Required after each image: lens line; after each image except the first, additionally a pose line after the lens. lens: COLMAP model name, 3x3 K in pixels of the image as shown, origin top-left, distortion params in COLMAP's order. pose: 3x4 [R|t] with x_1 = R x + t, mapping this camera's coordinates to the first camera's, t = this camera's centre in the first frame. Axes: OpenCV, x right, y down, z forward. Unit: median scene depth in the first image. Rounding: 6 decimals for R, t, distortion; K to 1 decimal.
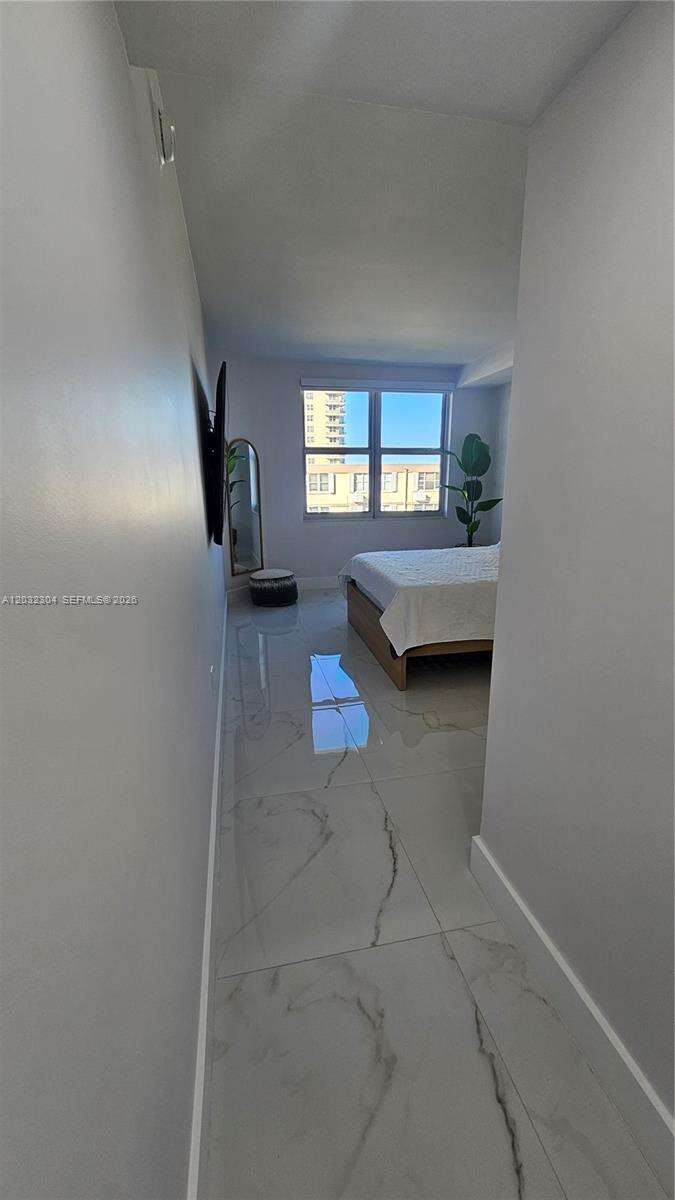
lens RADIAL K [[489.3, 0, 337.6], [0, 489.3, 613.2], [0, 0, 1]] dist [-0.004763, -0.000110]
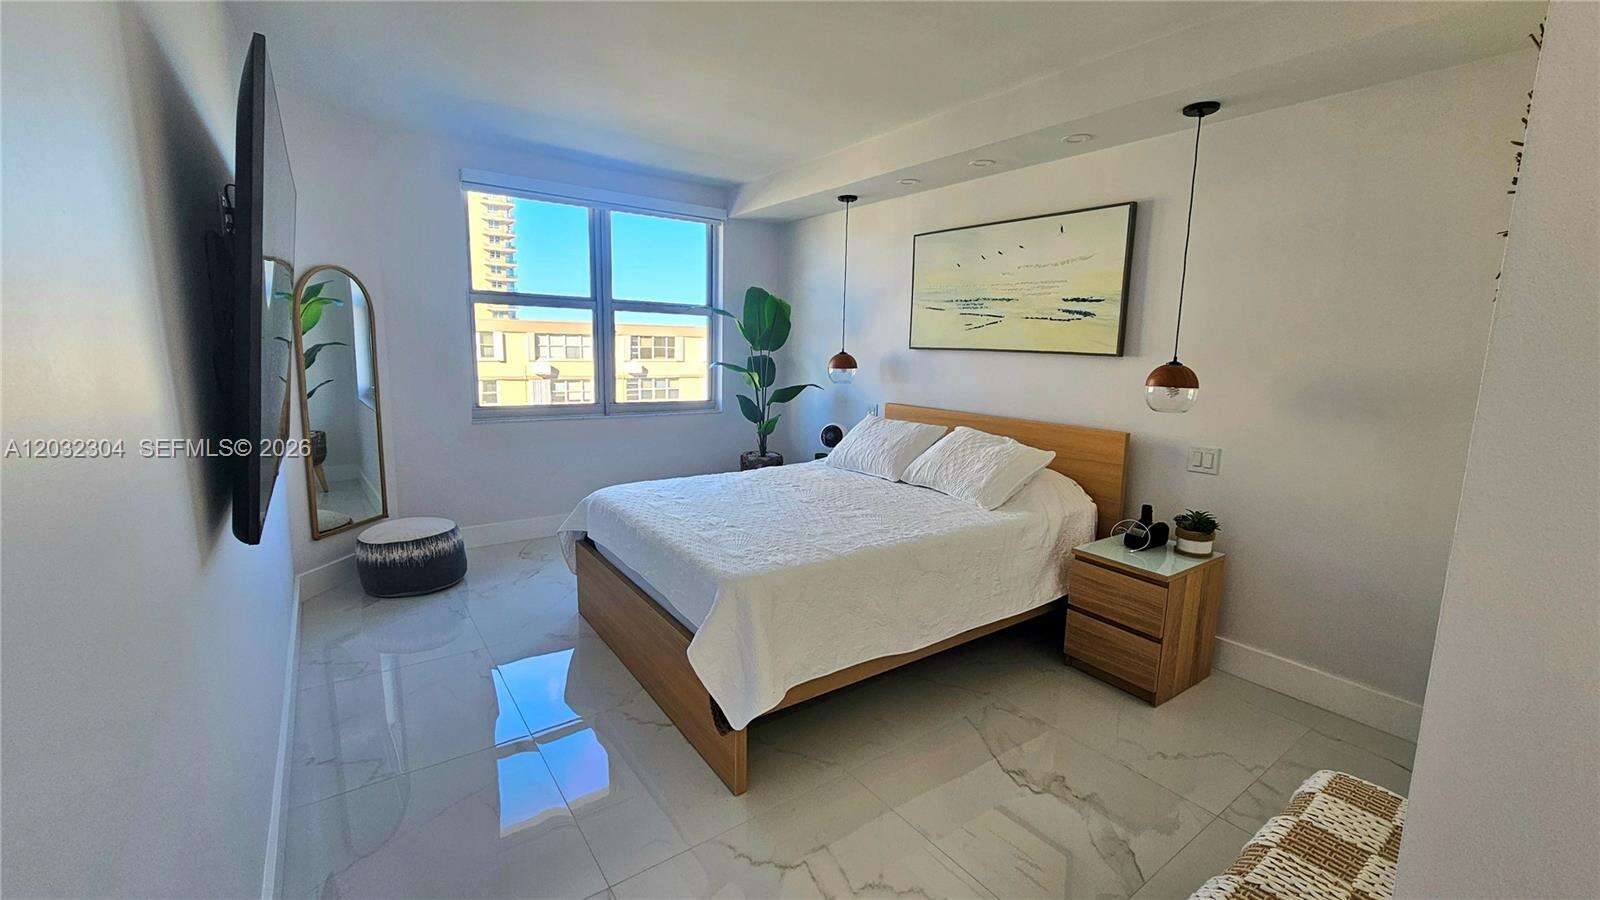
lens RADIAL K [[653.0, 0, 807.2], [0, 653.0, 449.4], [0, 0, 1]] dist [-0.002503, -0.000767]
pose [[0.908624, -0.033868, 0.416240, -0.035437], [0.078897, 0.992679, -0.091457, -0.063721], [-0.410095, 0.115940, 0.904644, 0.200060]]
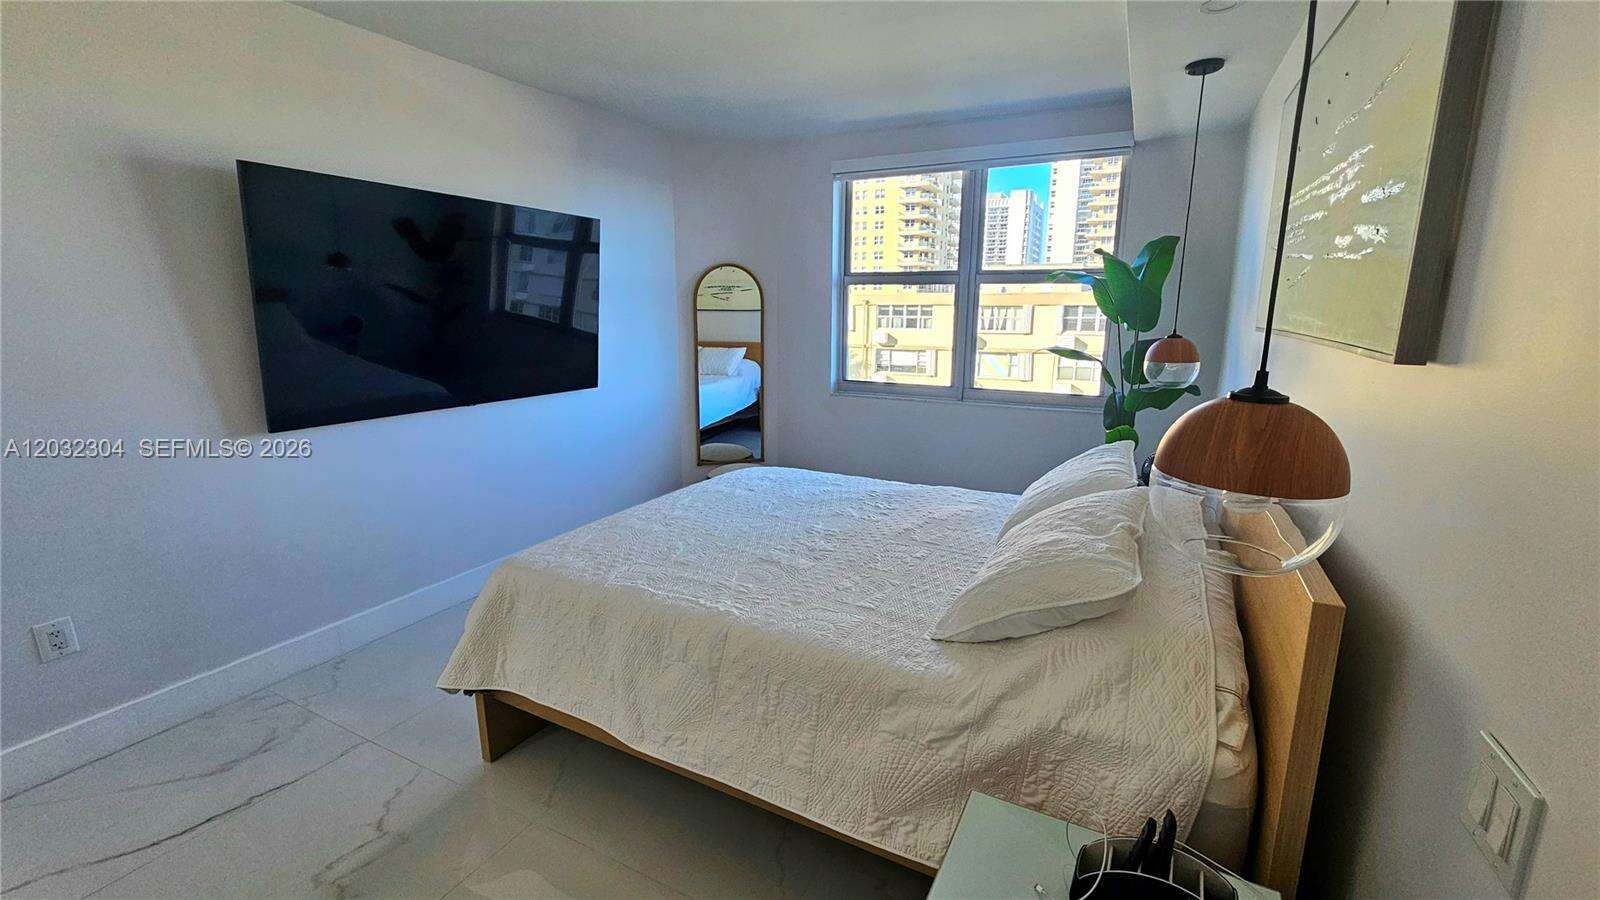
lens RADIAL K [[653.0, 0, 807.2], [0, 653.0, 449.4], [0, 0, 1]] dist [-0.002503, -0.000767]
pose [[0.775718, 0.148540, -0.613349, 0.411014], [-0.182446, 0.983188, 0.007363, -0.120689], [0.604131, 0.106192, 0.789778, 0.351748]]
